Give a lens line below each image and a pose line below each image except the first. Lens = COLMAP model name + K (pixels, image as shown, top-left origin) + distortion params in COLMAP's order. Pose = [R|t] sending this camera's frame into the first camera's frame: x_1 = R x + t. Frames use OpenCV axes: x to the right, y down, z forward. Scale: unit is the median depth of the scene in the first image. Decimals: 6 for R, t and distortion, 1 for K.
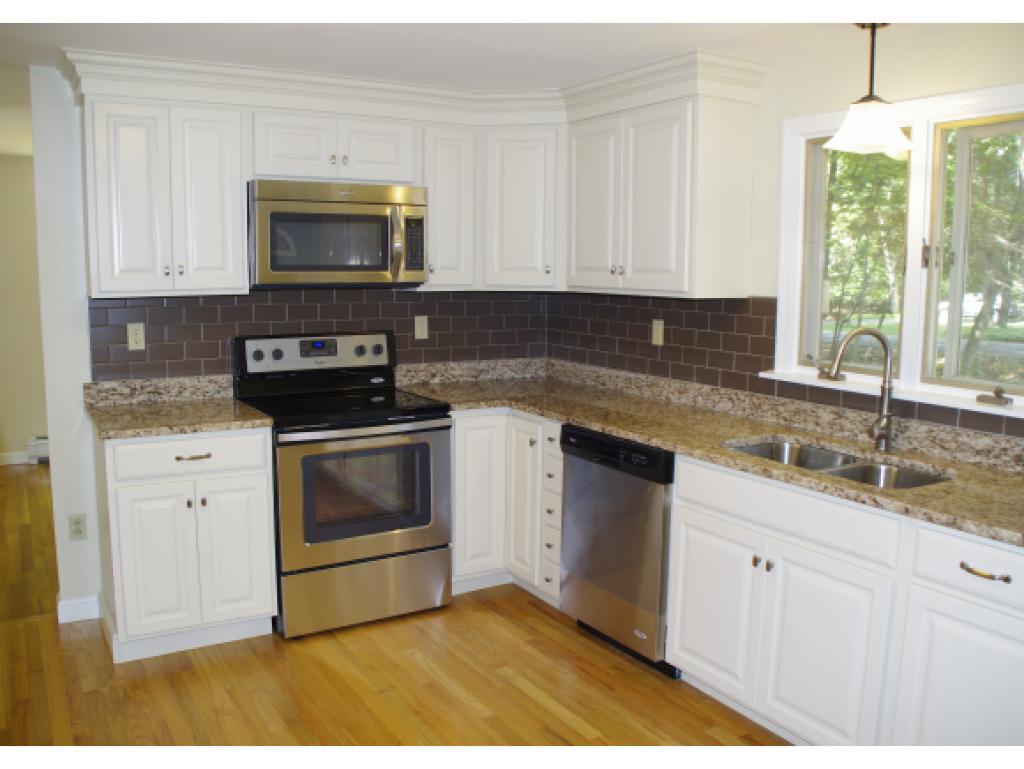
lens RADIAL K [[875.1, 0, 512.0], [0, 875.1, 384.5], [0, 0, 1]] dist [-0.130735, 0.003520]
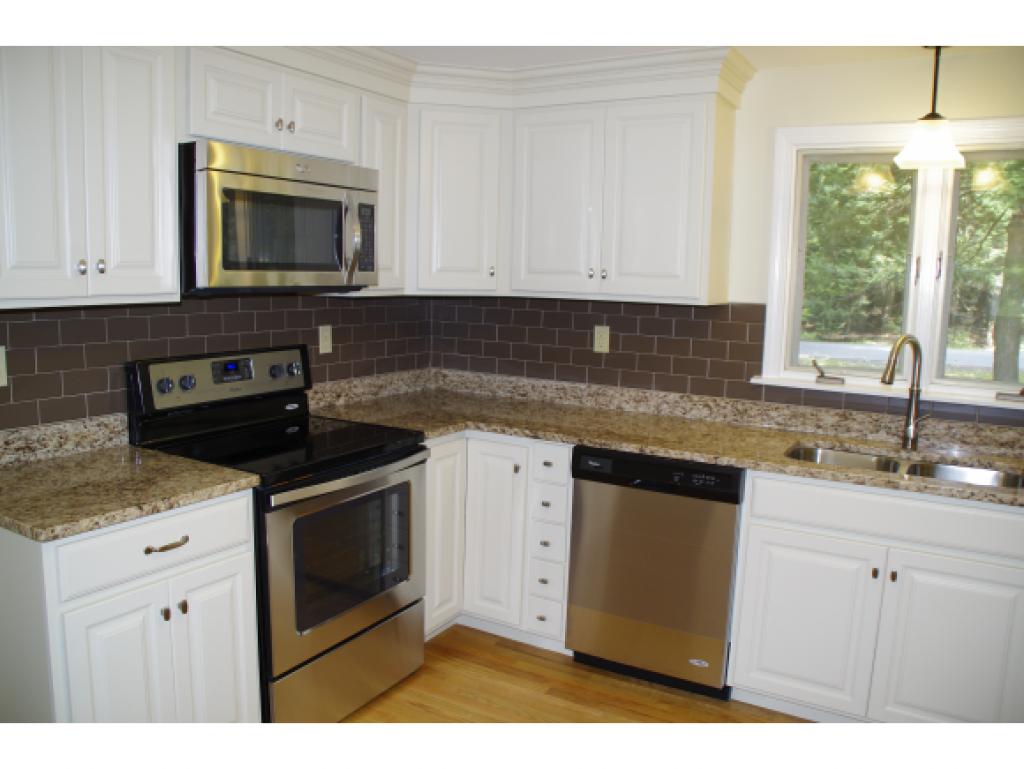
lens RADIAL K [[804.4, 0, 507.7], [0, 804.4, 386.2], [0, 0, 1]] dist [-0.179615, 0.134303]
pose [[0.884599, -0.051858, 0.463461, -0.355253], [0.044926, 0.998652, 0.025992, -0.038052], [-0.464184, -0.002171, 0.885736, 0.289336]]
